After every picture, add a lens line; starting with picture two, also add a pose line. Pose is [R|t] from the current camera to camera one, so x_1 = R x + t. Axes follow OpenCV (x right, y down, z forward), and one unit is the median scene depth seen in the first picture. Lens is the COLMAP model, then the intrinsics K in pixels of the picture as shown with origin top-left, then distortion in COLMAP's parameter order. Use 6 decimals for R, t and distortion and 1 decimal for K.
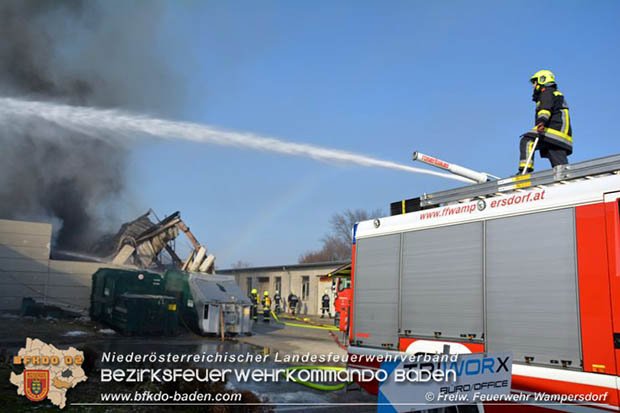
lens RADIAL K [[561.5, 0, 309.4], [0, 561.5, 204.9], [0, 0, 1]] dist [-0.008715, 0.025417]
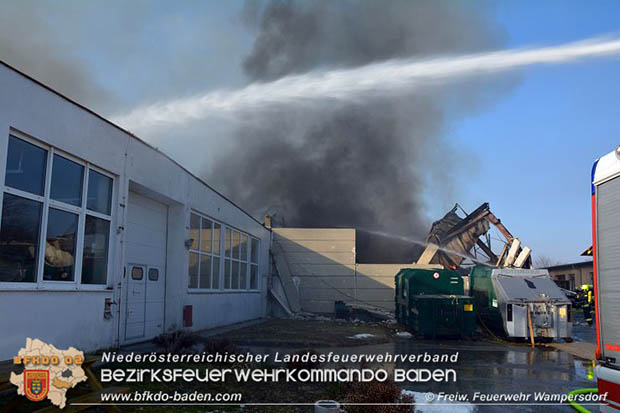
lens RADIAL K [[561.5, 0, 309.6], [0, 561.5, 209.2], [0, 0, 1]] dist [-0.008715, 0.025417]
pose [[0.808434, -0.117265, -0.576787, 0.073335], [0.117757, 0.992364, -0.036705, 0.028680], [0.576687, -0.038247, 0.816070, 0.128842]]
